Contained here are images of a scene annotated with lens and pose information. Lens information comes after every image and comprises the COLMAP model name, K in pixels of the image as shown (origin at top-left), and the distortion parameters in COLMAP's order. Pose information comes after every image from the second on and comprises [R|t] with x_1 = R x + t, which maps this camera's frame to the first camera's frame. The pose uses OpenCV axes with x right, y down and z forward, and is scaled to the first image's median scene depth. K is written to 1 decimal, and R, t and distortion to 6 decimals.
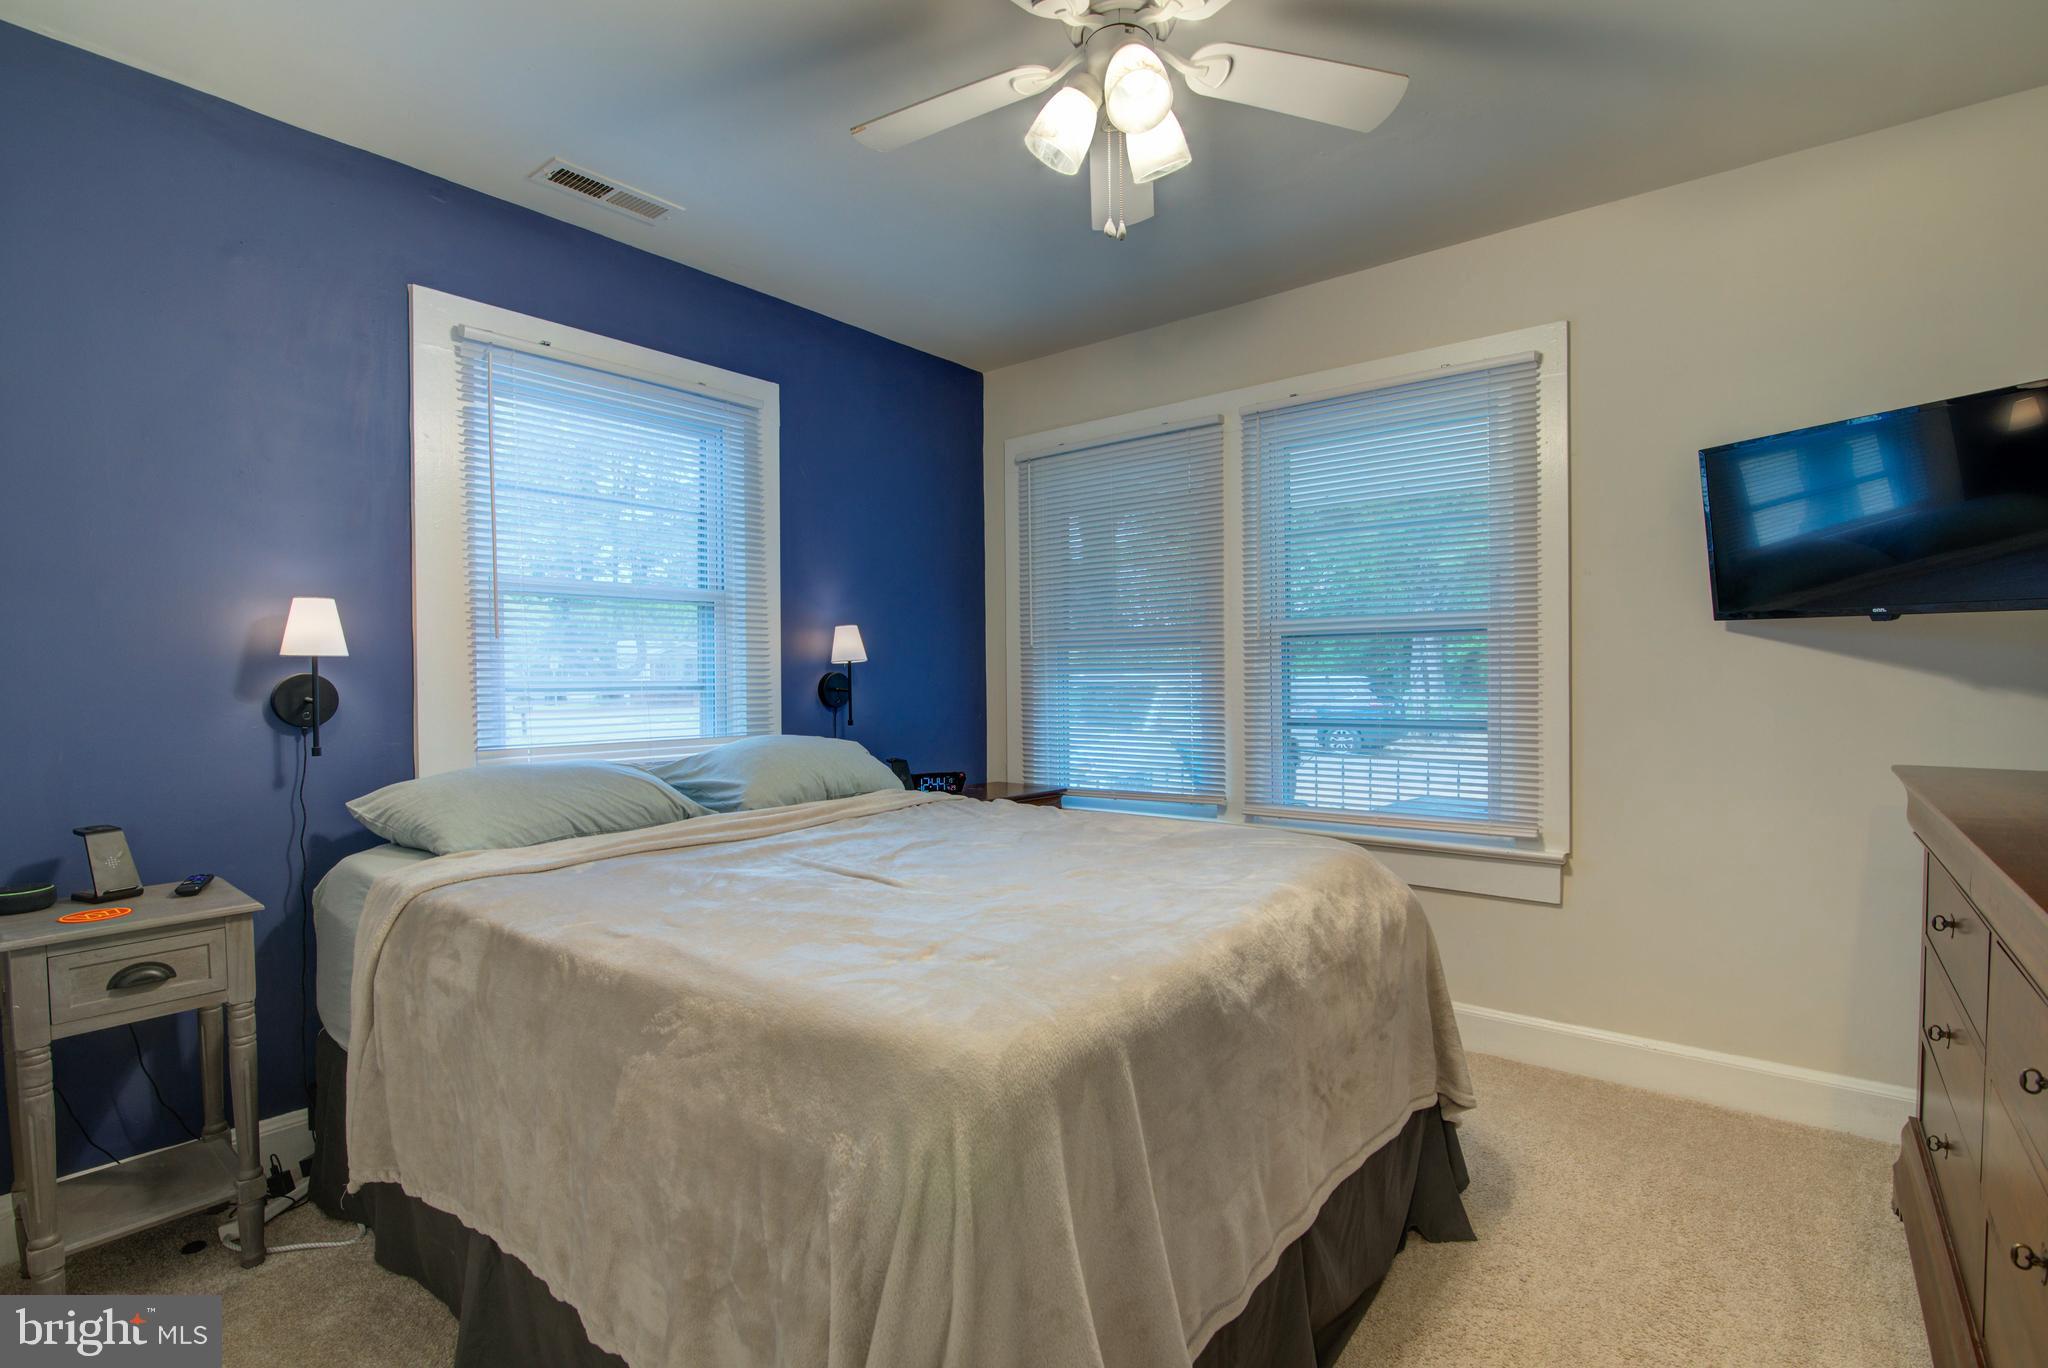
lens RADIAL K [[944.2, 0, 1028.3], [0, 944.2, 692.2], [0, 0, 1]] dist [-0.016644, 0.001088]
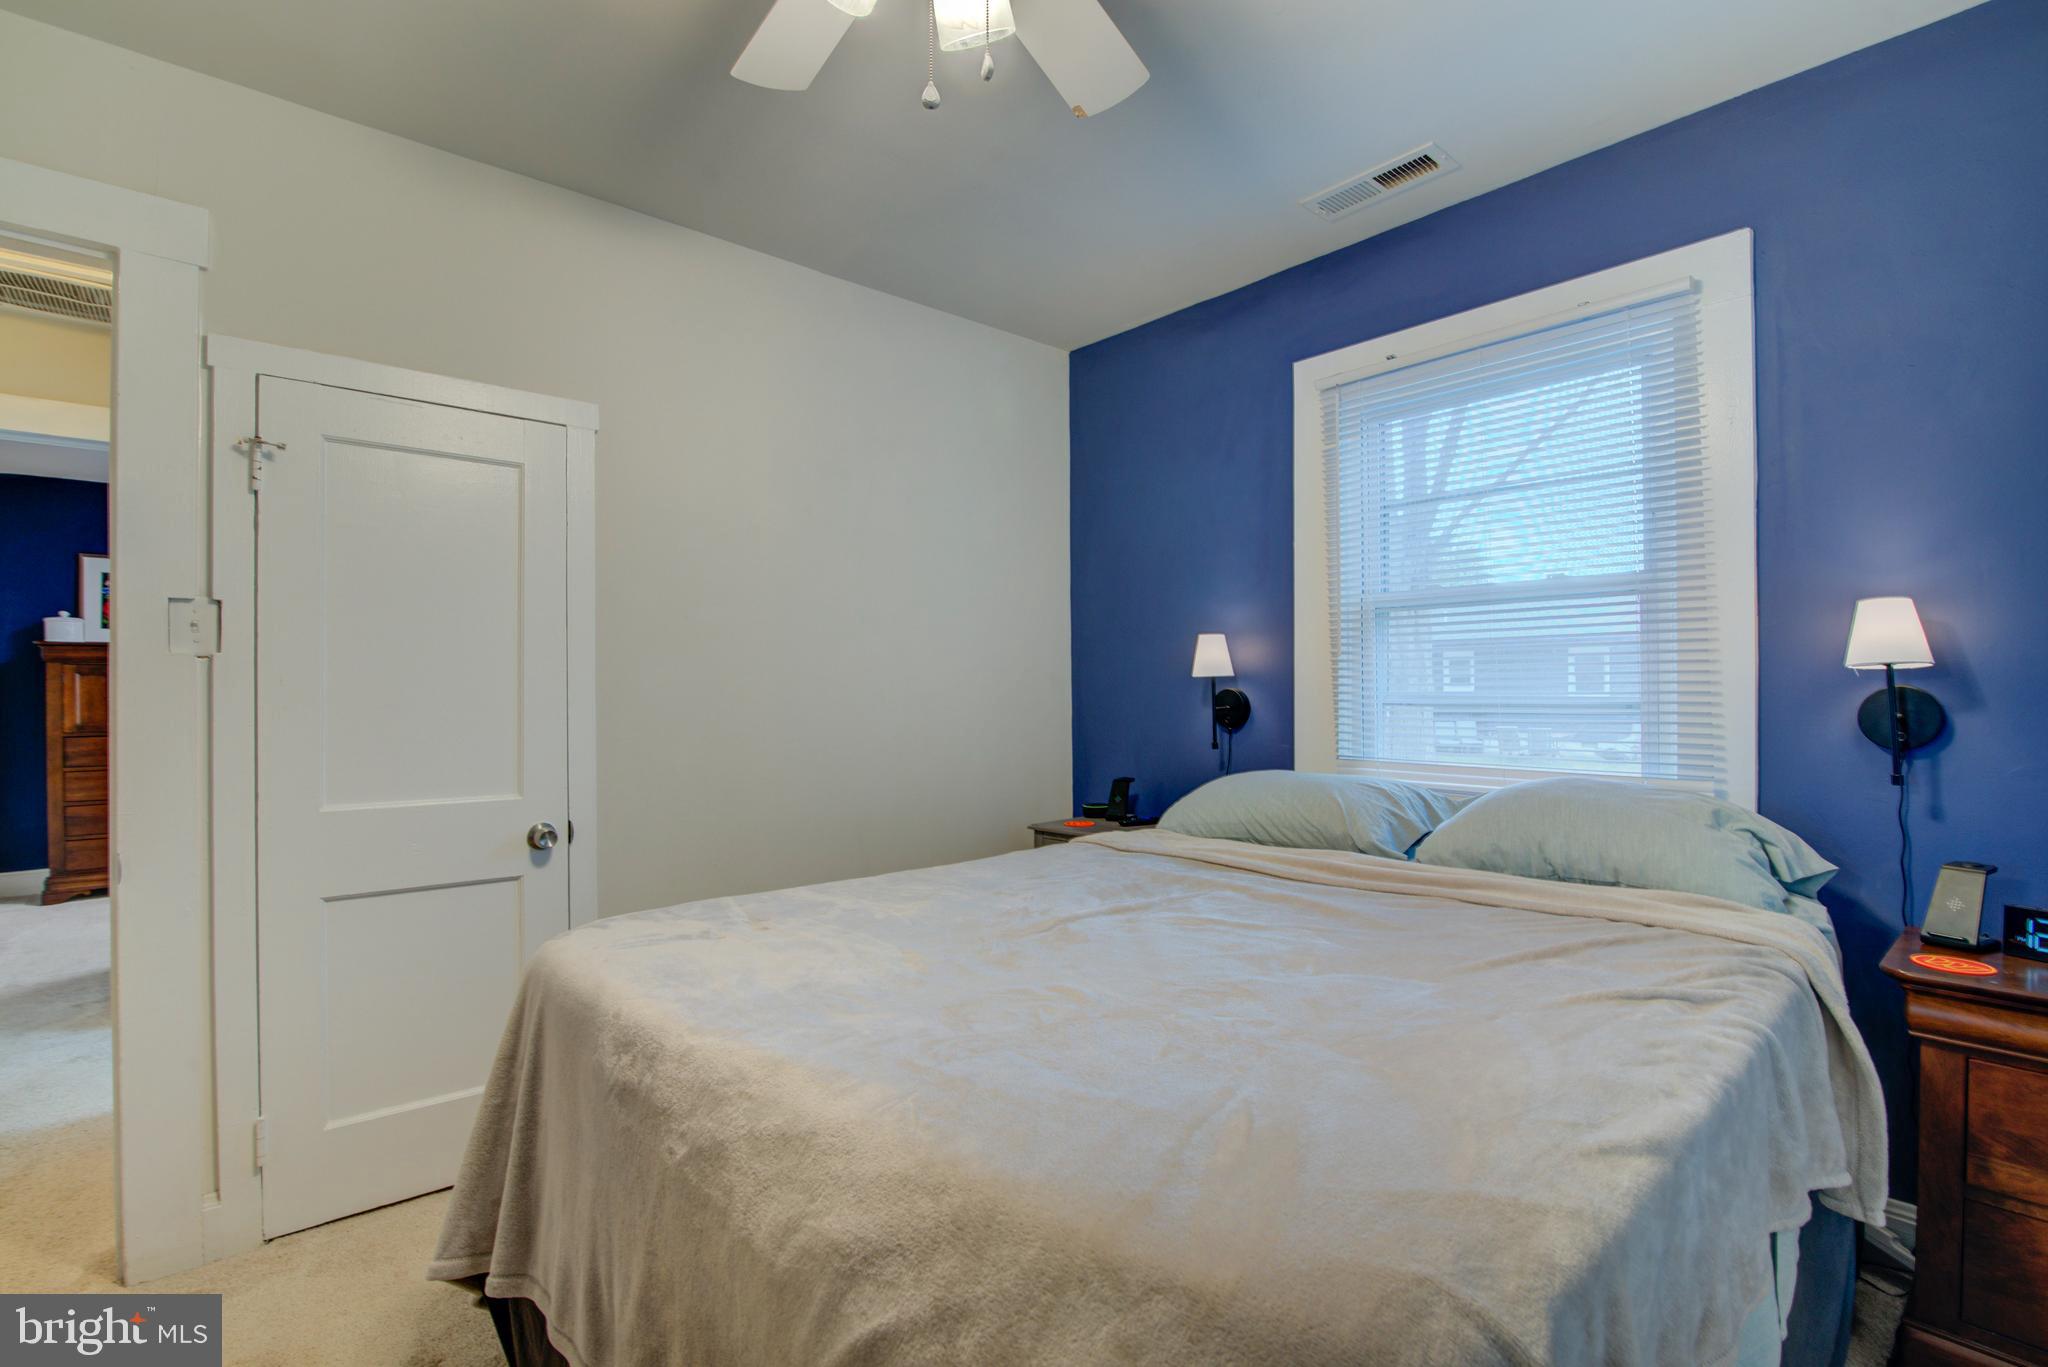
lens RADIAL K [[948.0, 0, 1026.9], [0, 948.0, 693.2], [0, 0, 1]] dist [-0.023836, 0.002482]
pose [[-0.160090, 0.006084, -0.987084, 0.498431], [-0.015380, 0.999844, 0.008657, -0.017111], [0.986983, 0.016567, -0.159971, 0.734162]]
